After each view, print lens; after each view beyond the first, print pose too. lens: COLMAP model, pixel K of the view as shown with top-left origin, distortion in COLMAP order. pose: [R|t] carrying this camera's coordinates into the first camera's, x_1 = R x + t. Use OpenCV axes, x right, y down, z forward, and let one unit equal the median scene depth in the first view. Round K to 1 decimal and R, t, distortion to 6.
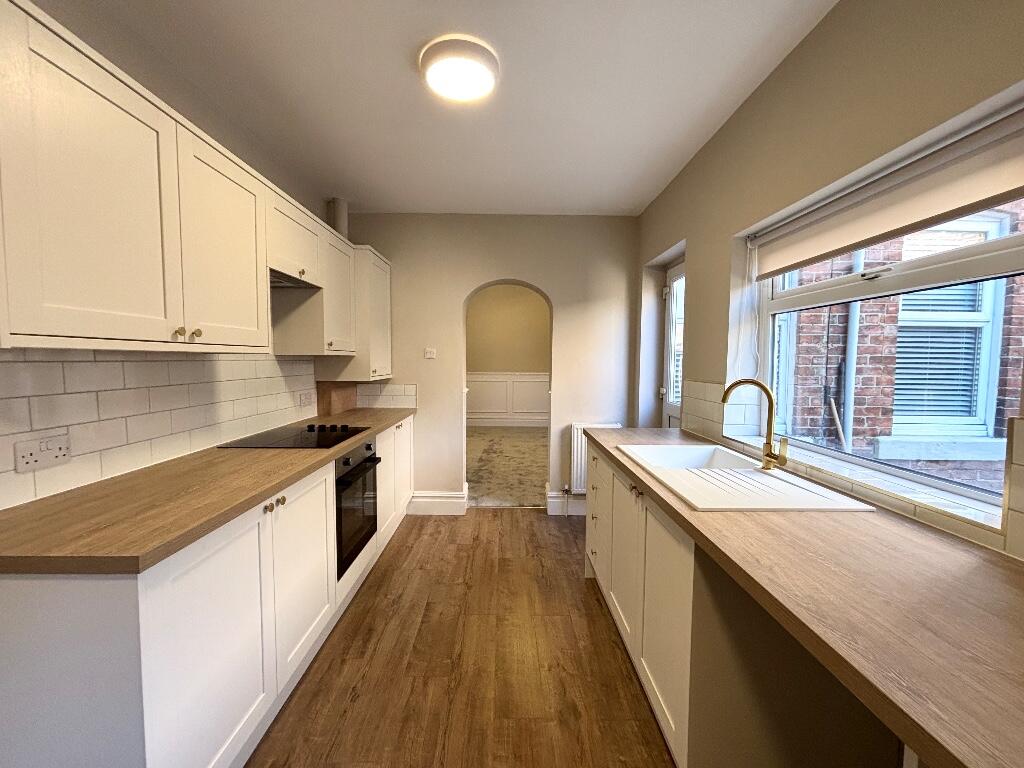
lens RADIAL K [[419.6, 0, 514.8], [0, 419.6, 381.8], [0, 0, 1]] dist [0.004281, 0.000373]
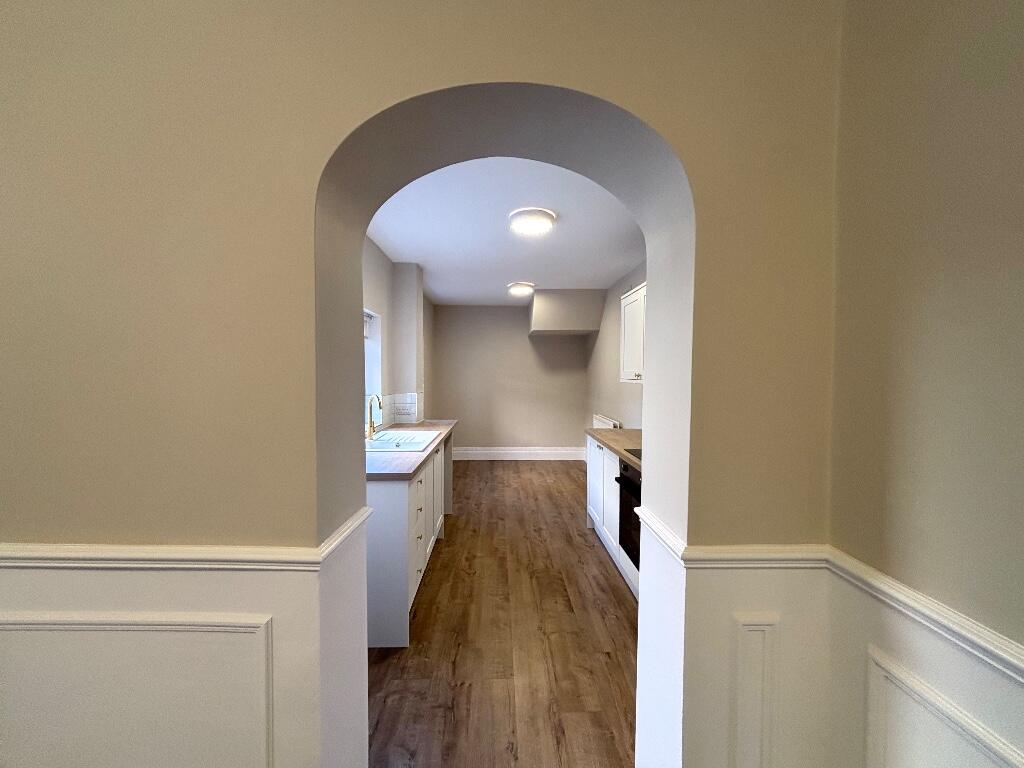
lens RADIAL K [[419.6, 0, 508.1], [0, 419.6, 381.2], [0, 0, 1]] dist [0.004281, 0.000373]
pose [[-0.999949, -0.010067, 0.000306, -0.024196], [-0.010019, 0.997384, 0.071587, -0.113692], [-0.001026, 0.071580, -0.997434, 1.556822]]
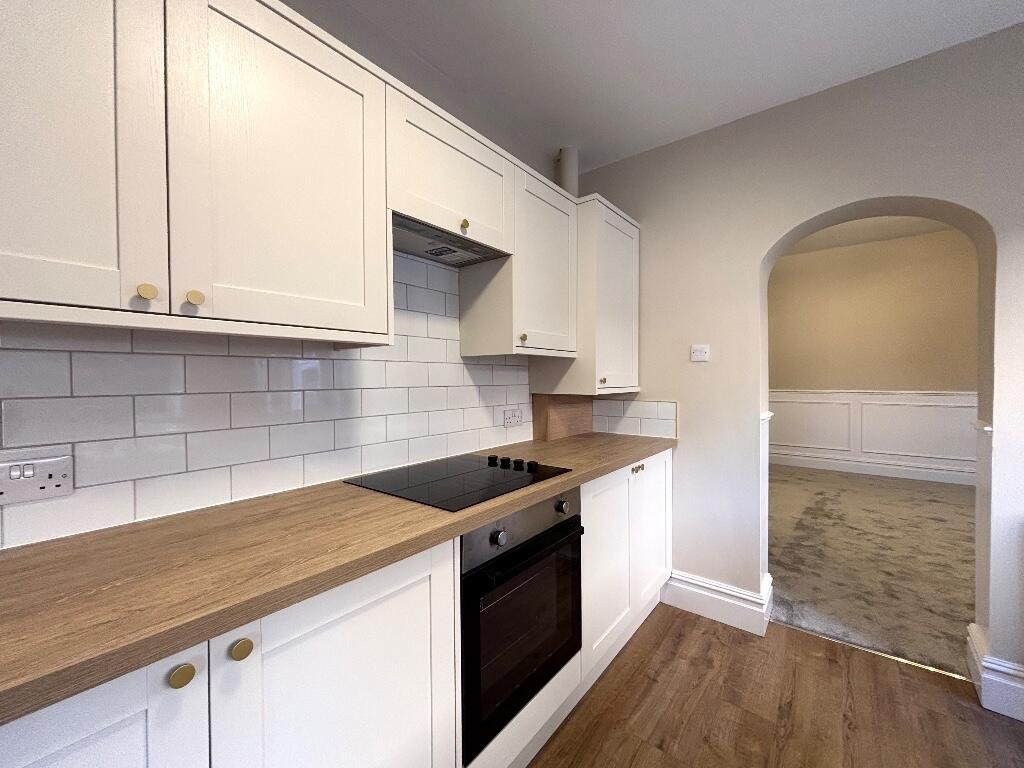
lens RADIAL K [[419.6, 0, 510.8], [0, 419.6, 381.8], [0, 0, 1]] dist [0.004281, 0.000373]
pose [[0.771778, -0.003000, -0.635885, -0.024538], [-0.025342, 0.999049, -0.035472, 0.004552], [0.635387, 0.043491, 0.770968, 0.394611]]
